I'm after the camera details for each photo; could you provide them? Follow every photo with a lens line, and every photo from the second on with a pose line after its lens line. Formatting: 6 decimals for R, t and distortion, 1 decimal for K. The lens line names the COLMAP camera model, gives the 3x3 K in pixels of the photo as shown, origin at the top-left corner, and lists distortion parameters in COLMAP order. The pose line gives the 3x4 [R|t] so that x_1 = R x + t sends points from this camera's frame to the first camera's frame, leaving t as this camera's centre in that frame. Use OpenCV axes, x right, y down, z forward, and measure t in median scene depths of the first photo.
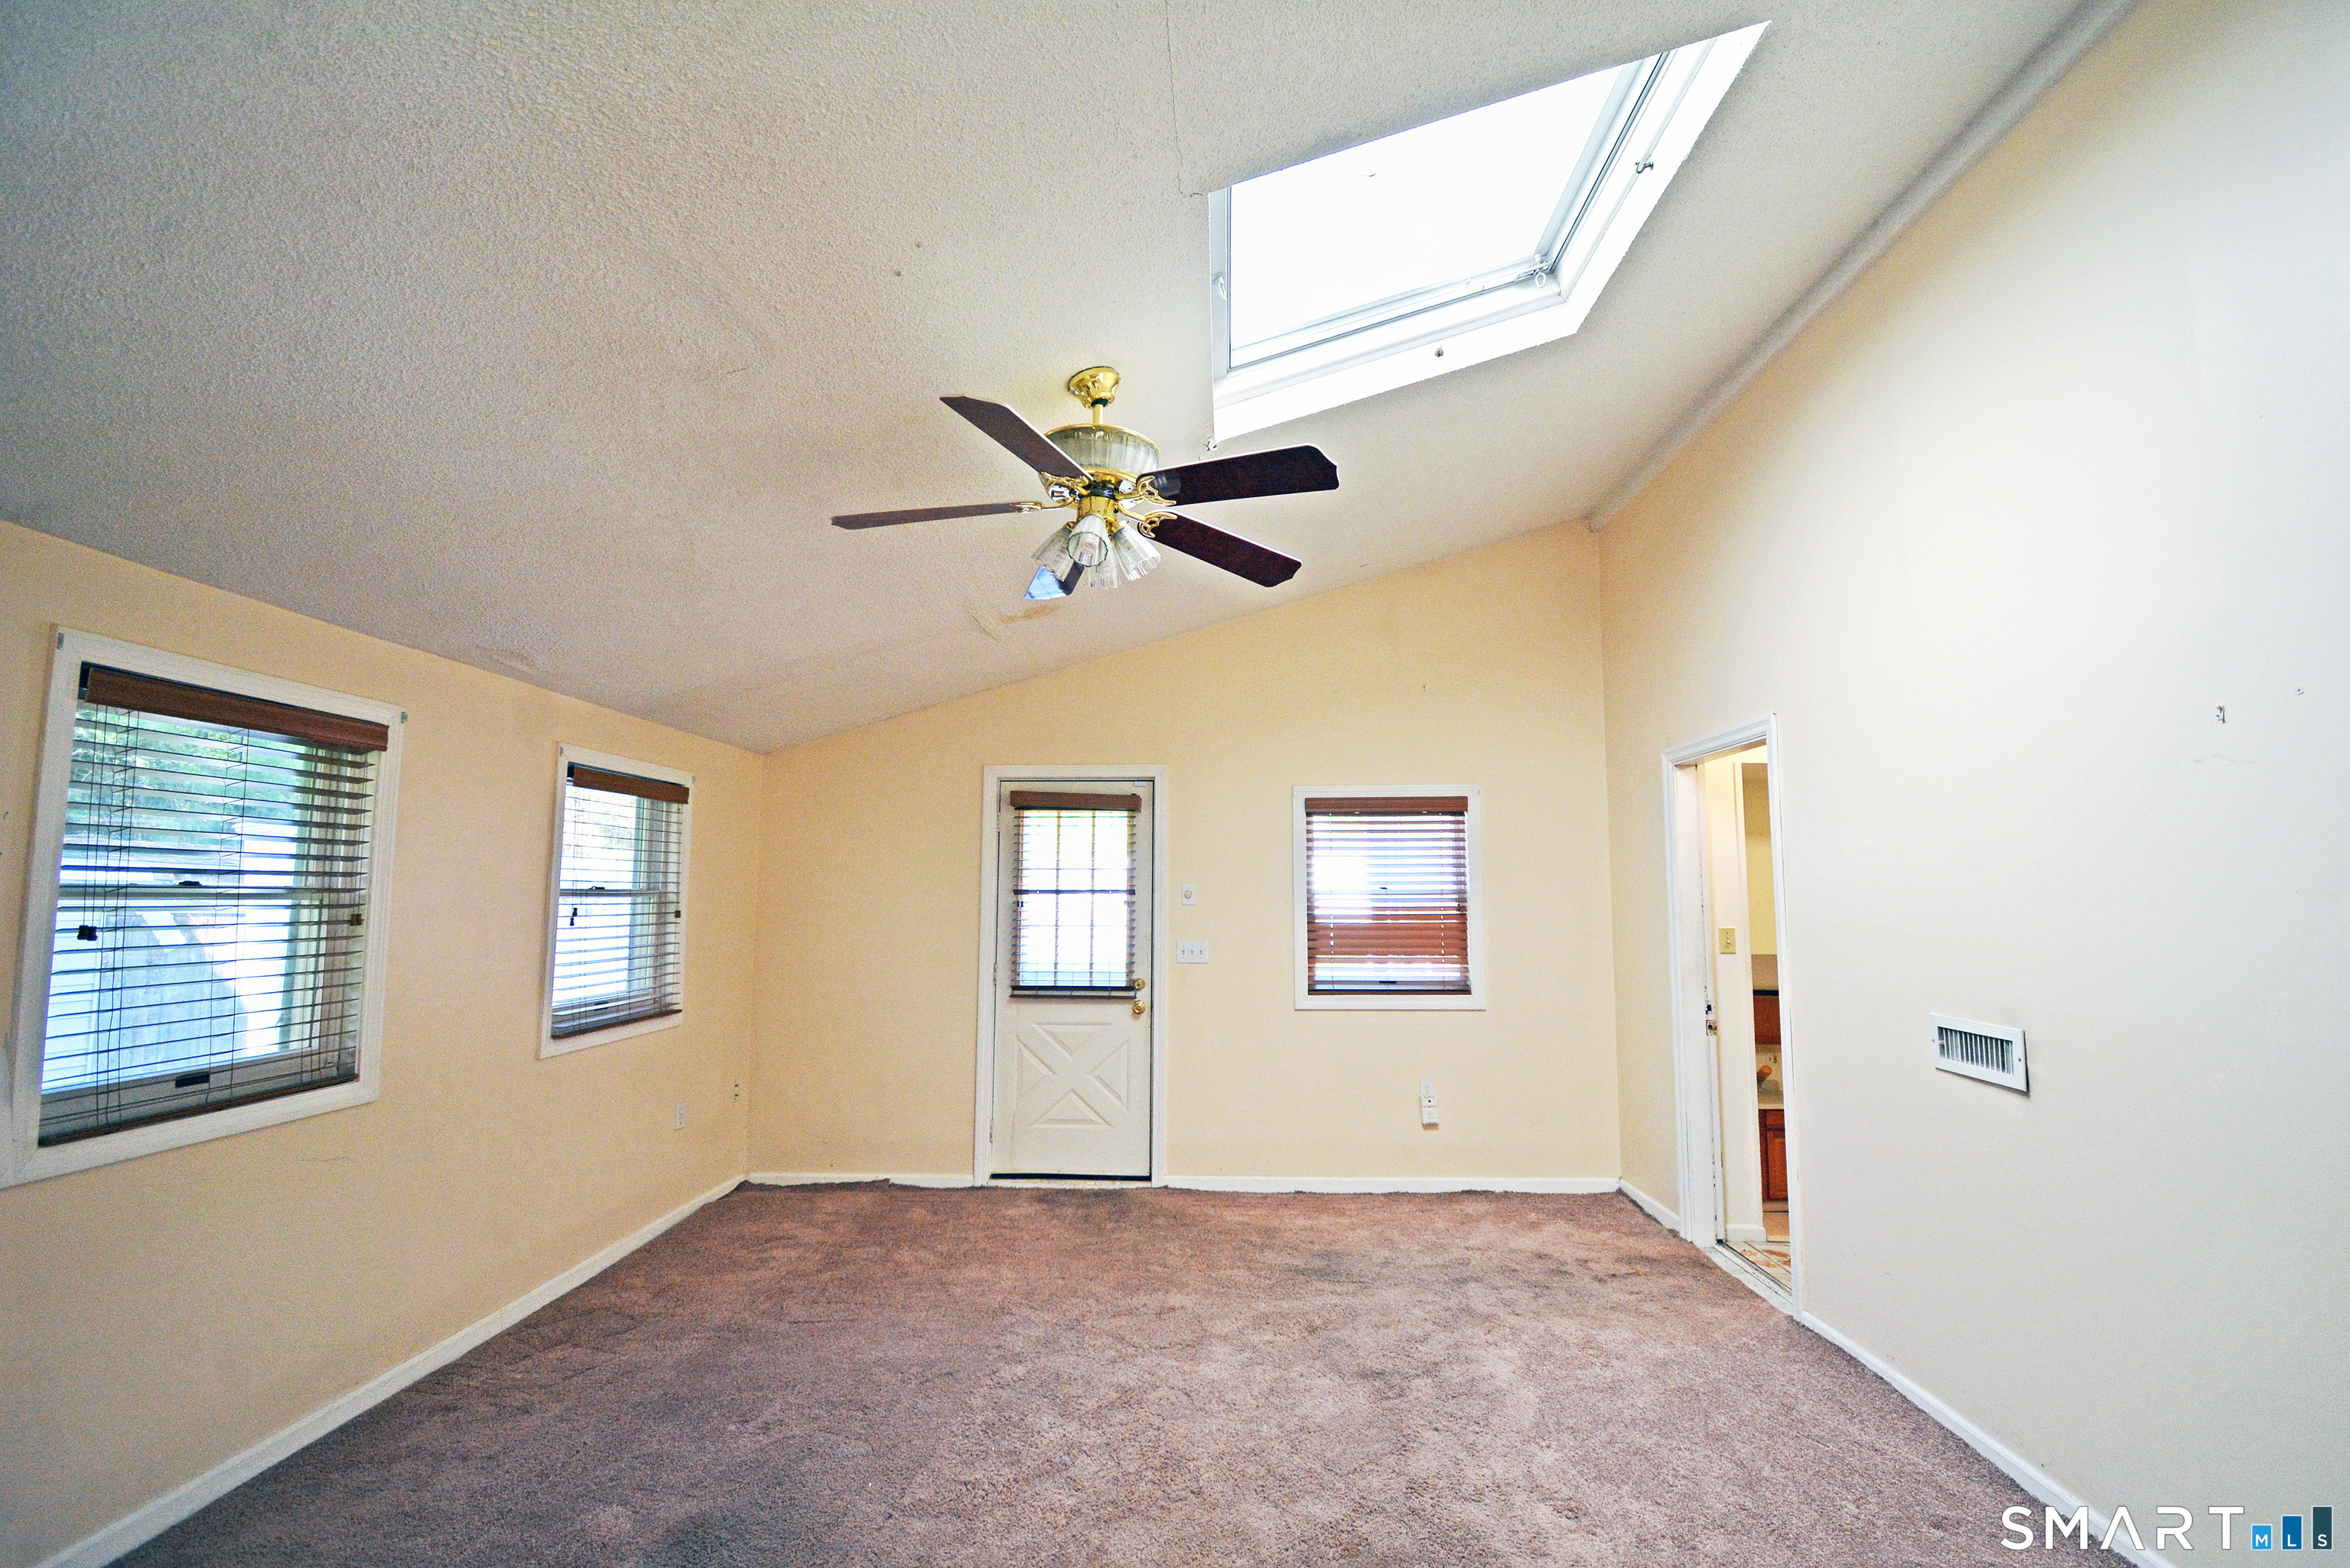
lens RADIAL K [[1045.2, 0, 1164.1], [0, 1045.2, 801.1], [0, 0, 1]] dist [-0.001916, -0.014134]
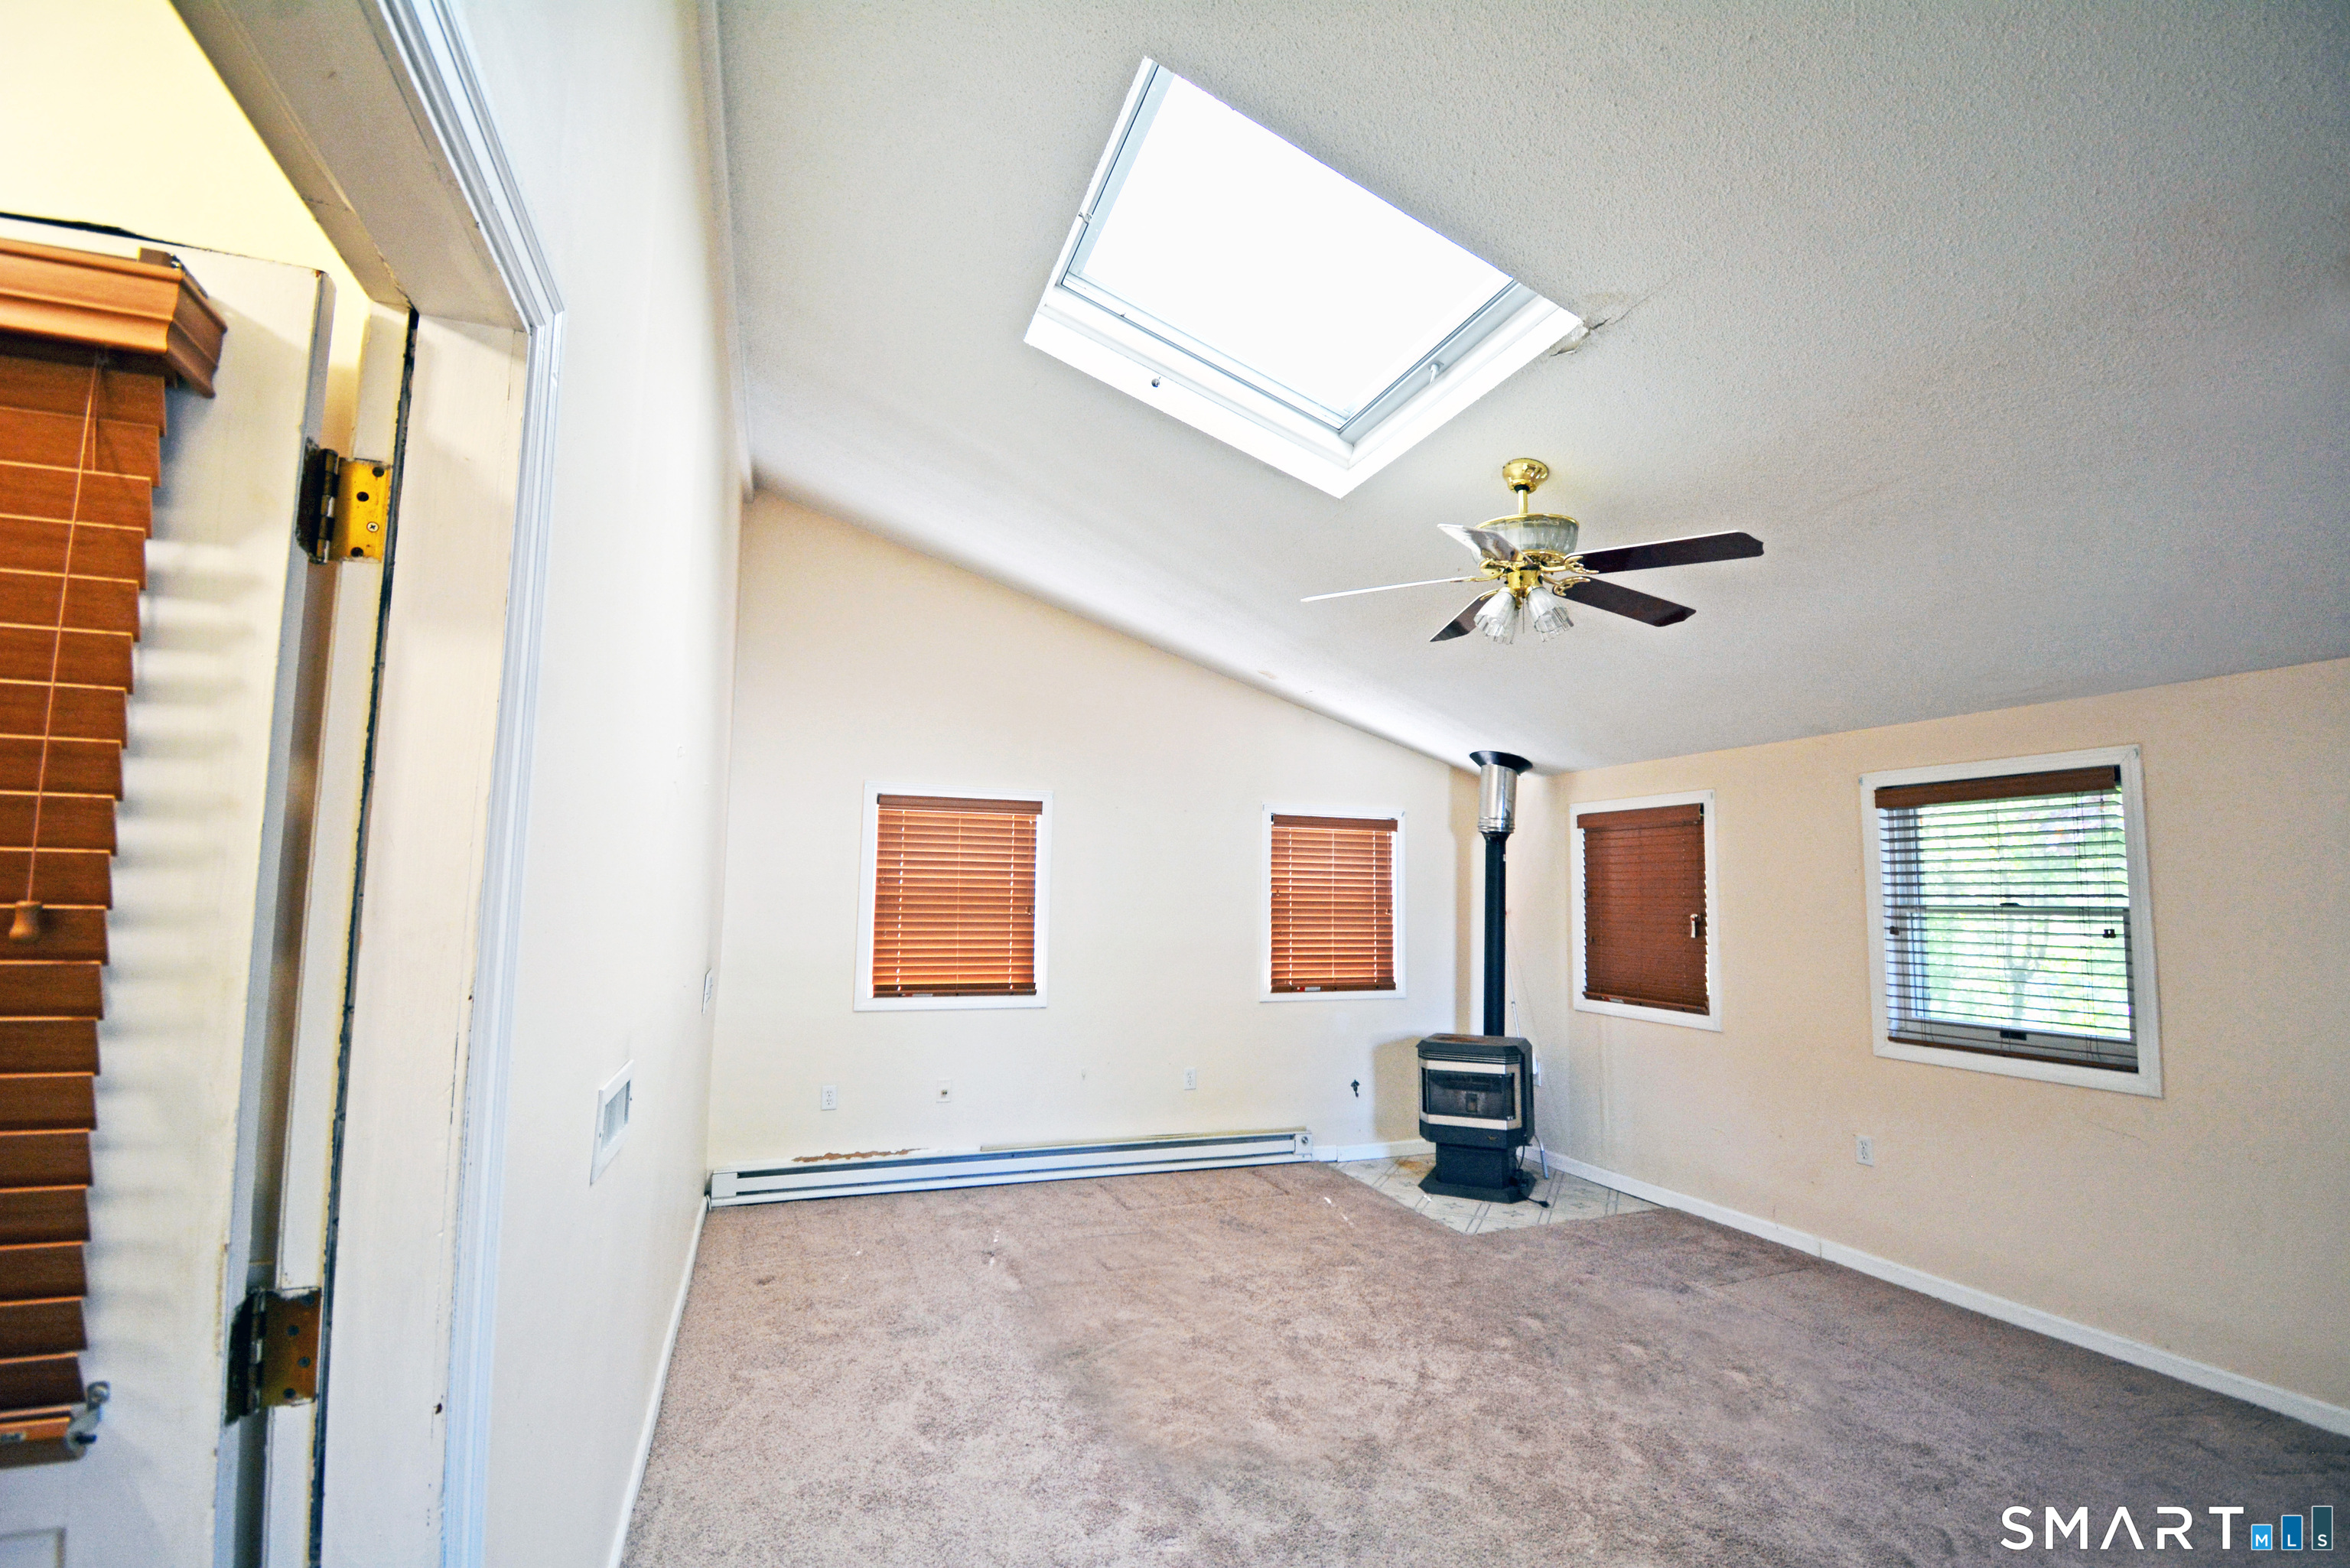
lens RADIAL K [[1037.6, 0, 1189.5], [0, 1037.6, 795.4], [0, 0, 1]] dist [0.022716, -0.026403]
pose [[-0.912156, -0.048488, -0.406965, 0.508151], [0.026345, 0.983986, -0.176287, 0.105485], [0.408996, -0.171523, -0.896271, 1.248067]]
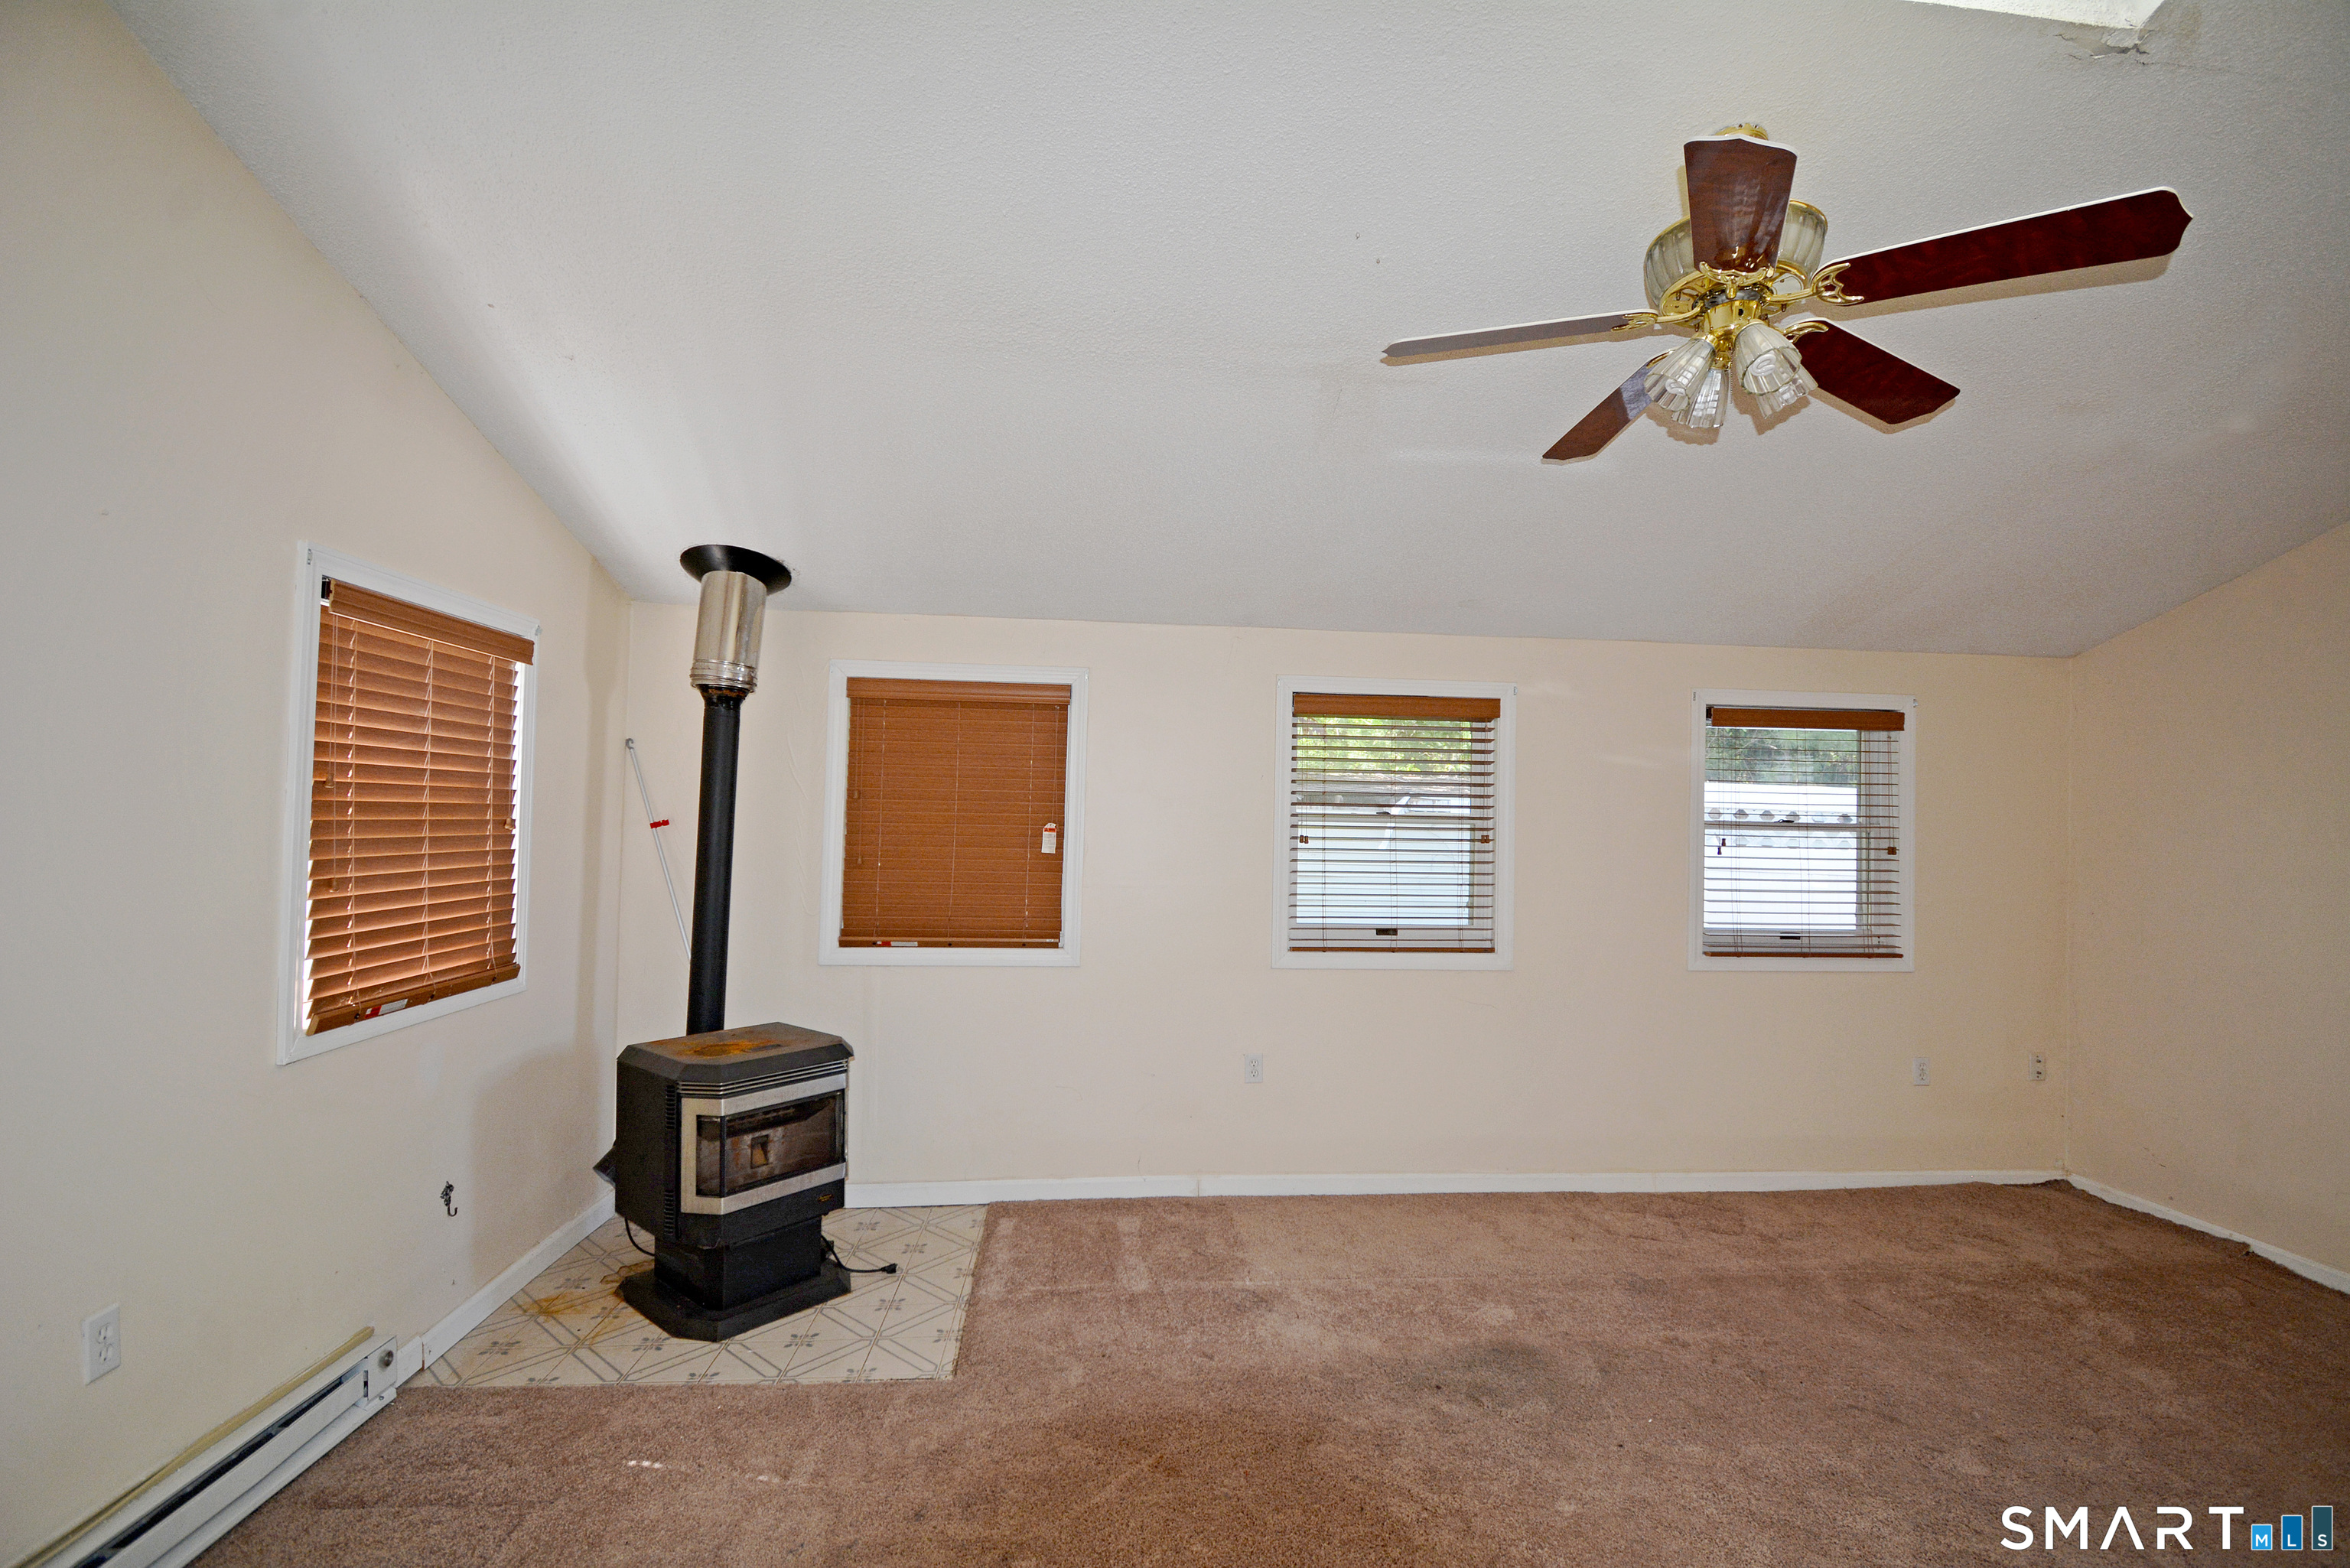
lens RADIAL K [[1037.6, 0, 1189.5], [0, 1037.6, 795.4], [0, 0, 1]] dist [0.022716, -0.026403]
pose [[0.143429, -0.011563, -0.989593, 0.425859], [0.067226, 0.997736, -0.001915, 0.022618], [0.987375, -0.066252, 0.143882, 0.302237]]
